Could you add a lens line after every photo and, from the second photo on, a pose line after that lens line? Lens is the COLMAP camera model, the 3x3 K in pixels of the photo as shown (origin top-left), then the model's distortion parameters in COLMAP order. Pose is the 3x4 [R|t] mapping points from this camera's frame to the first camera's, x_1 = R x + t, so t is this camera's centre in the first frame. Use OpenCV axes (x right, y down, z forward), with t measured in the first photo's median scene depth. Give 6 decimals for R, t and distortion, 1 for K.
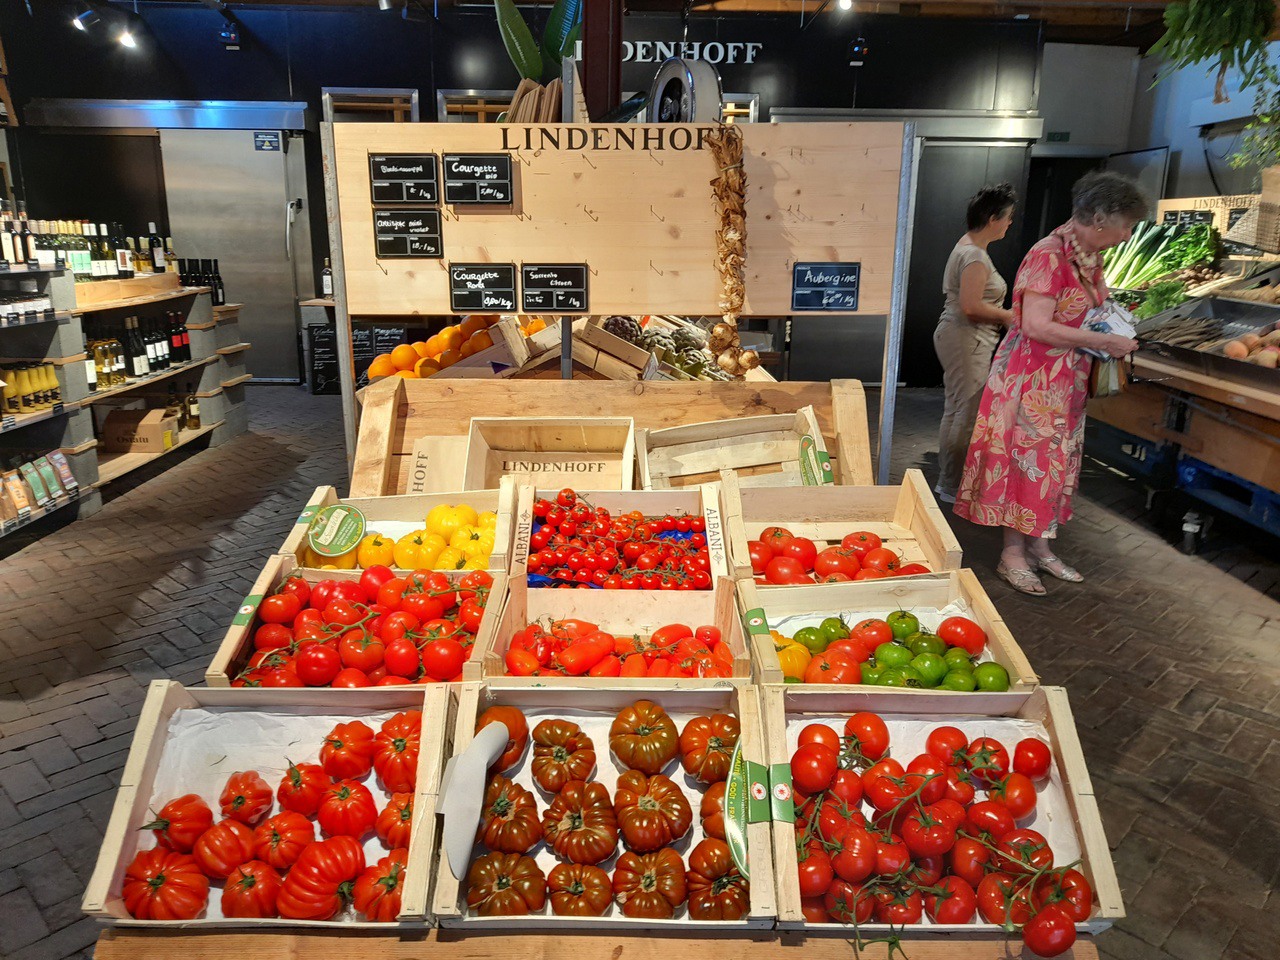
lens RADIAL K [[945.2, 0, 636.6], [0, 945.2, 489.8], [0, 0, 1]] dist [0.038908, -0.038720]
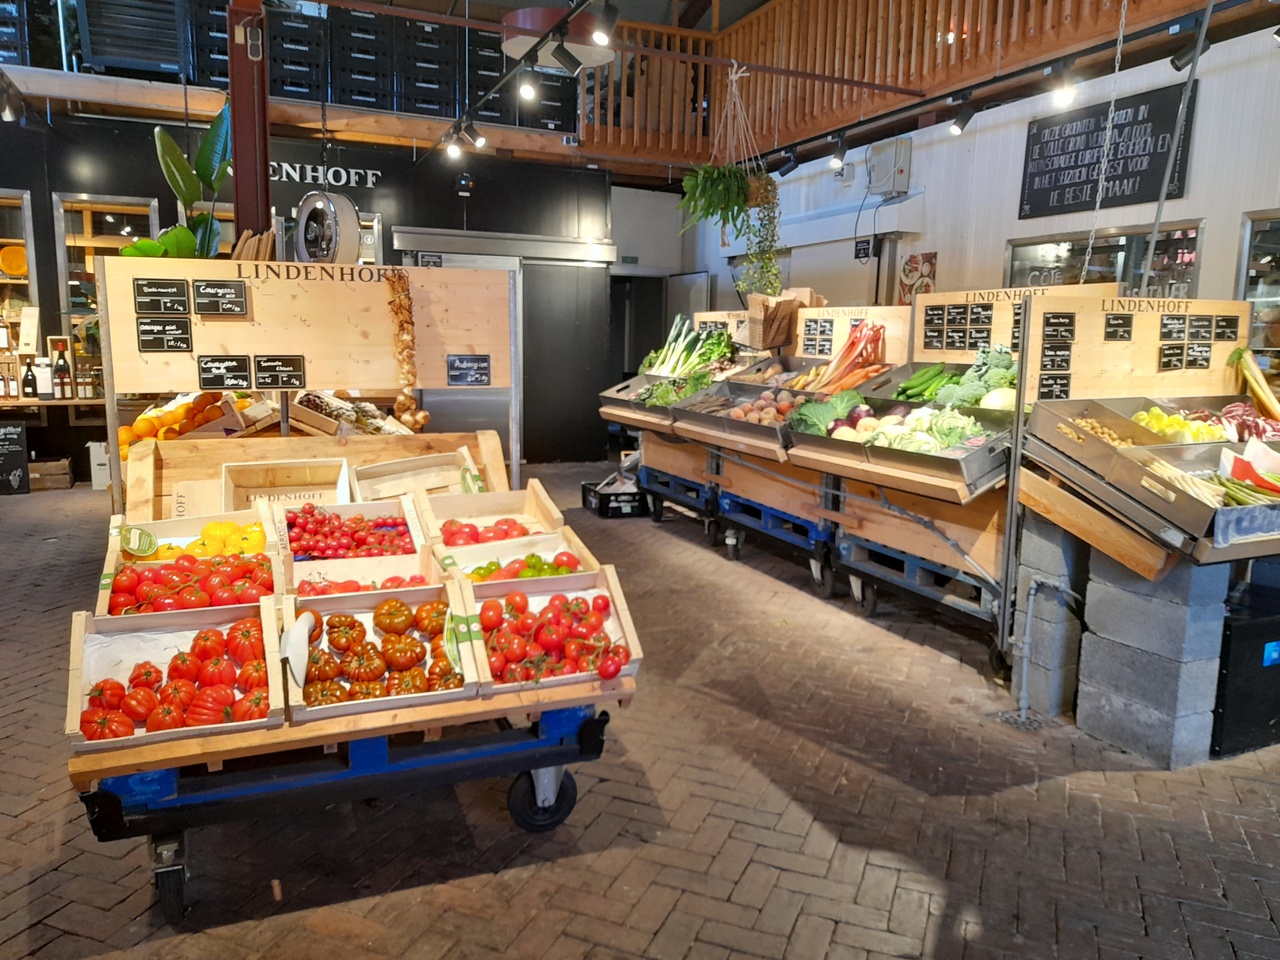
lens RADIAL K [[945.2, 0, 642.8], [0, 945.2, 484.6], [0, 0, 1]] dist [0.038908, -0.038720]
pose [[0.922826, -0.055734, 0.381164, -0.139489], [0.095445, 0.991707, -0.086072, 0.133157], [-0.373206, 0.115809, 0.920492, -0.512825]]
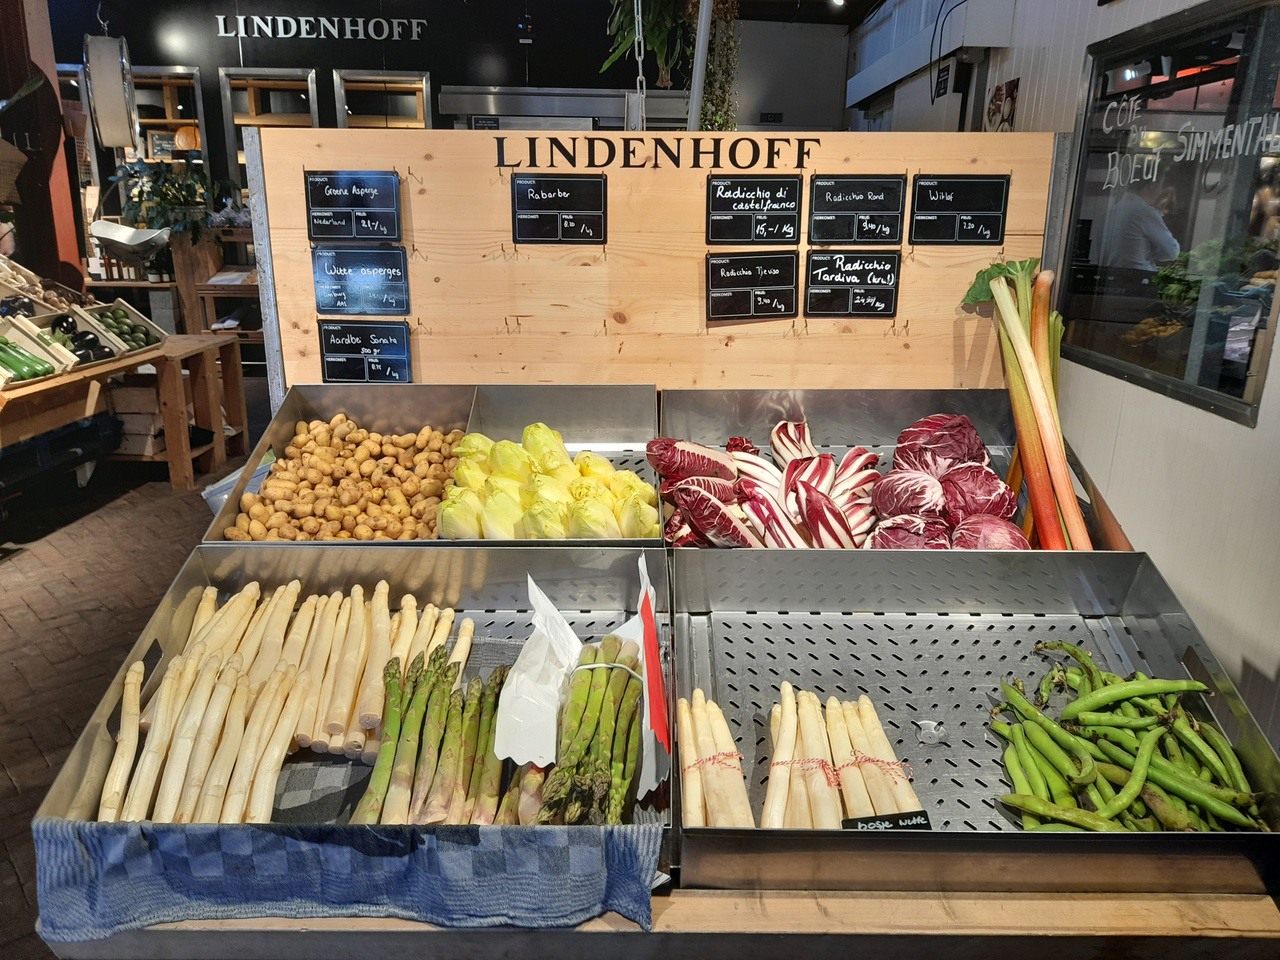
lens RADIAL K [[945.2, 0, 640.8], [0, 945.2, 476.4], [0, 0, 1]] dist [0.038908, -0.038720]
pose [[0.999731, 0.011337, -0.020222, 1.535270], [-0.011146, 0.999892, 0.009532, -0.042706], [0.020328, -0.009304, 0.999750, 0.078012]]
